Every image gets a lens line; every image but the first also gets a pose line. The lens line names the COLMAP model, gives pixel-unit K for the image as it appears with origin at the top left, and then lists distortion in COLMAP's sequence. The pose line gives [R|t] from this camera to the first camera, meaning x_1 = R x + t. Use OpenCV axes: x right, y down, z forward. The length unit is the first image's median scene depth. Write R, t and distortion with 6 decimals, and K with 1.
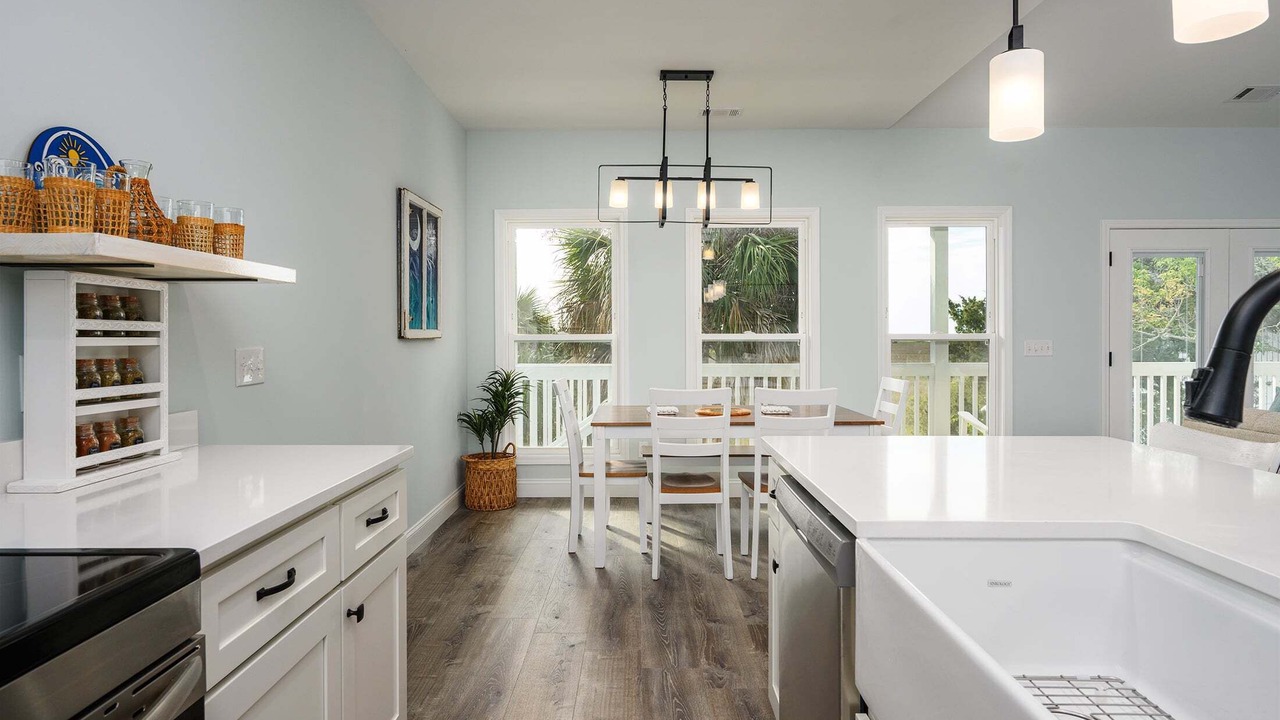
lens RADIAL K [[756.9, 0, 614.6], [0, 756.9, 337.2], [0, 0, 1]] dist [-0.003049, 0.001096]
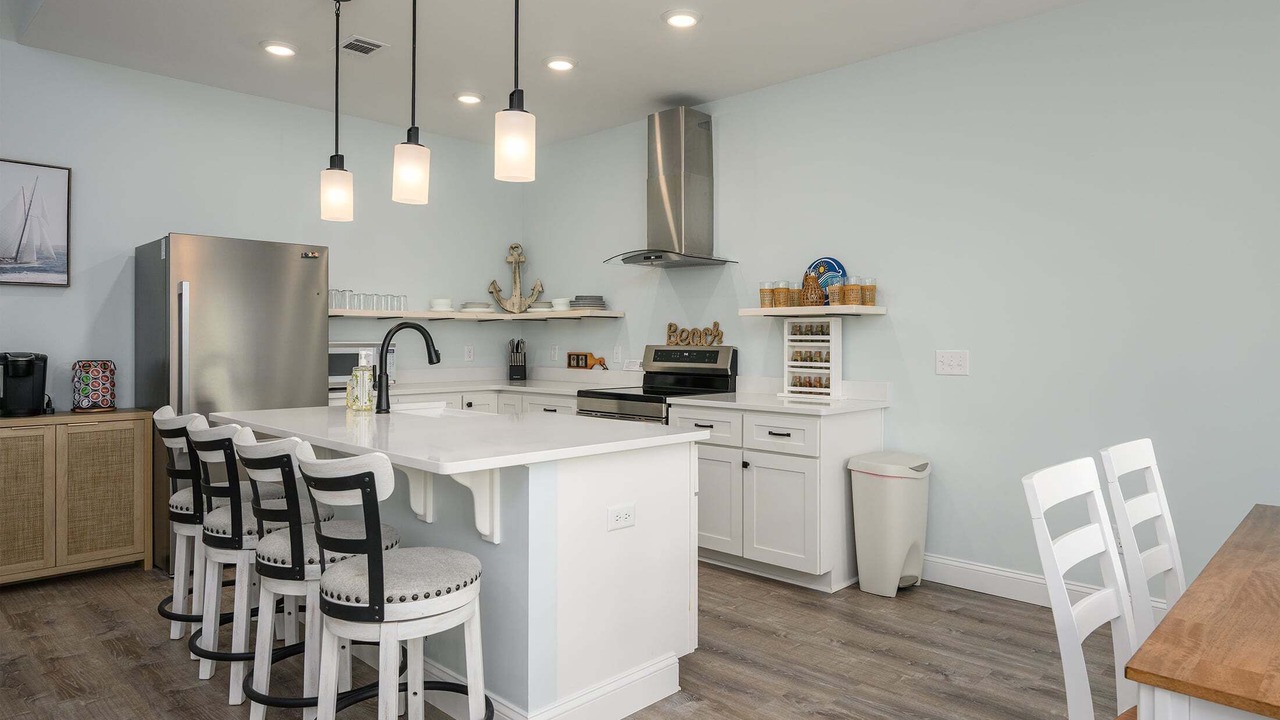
lens RADIAL K [[756.9, 0, 683.3], [0, 756.9, 342.1], [0, 0, 1]] dist [-0.003049, 0.001096]
pose [[-0.662662, 0.000251, -0.748919, 0.943963], [-0.003882, 0.999985, 0.003770, -0.006268], [0.748909, 0.005405, -0.662651, 1.509673]]
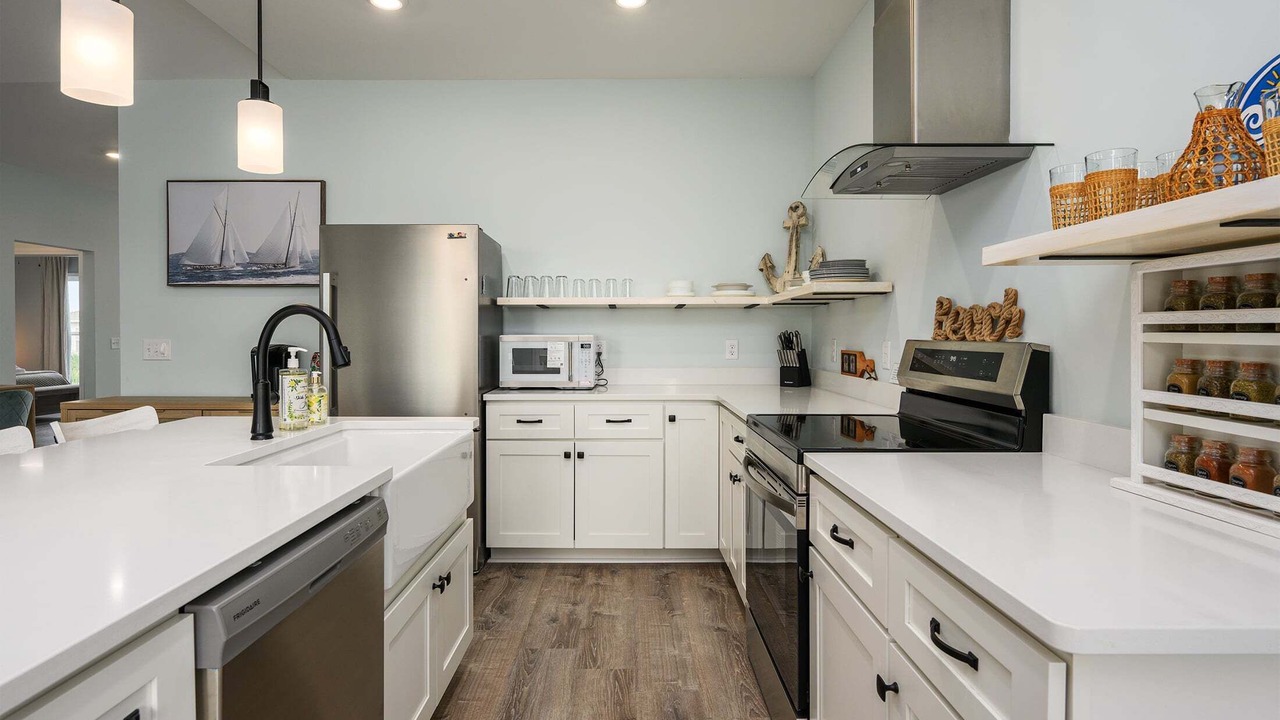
lens RADIAL K [[655.1, 0, 618.4], [0, 655.1, 347.7], [0, 0, 1]] dist [-0.024417, -0.000319]
pose [[-0.999774, 0.001568, -0.021210, -0.038544], [0.001083, 0.999738, 0.022851, -0.000818], [0.021240, 0.022822, -0.999514, 1.053856]]
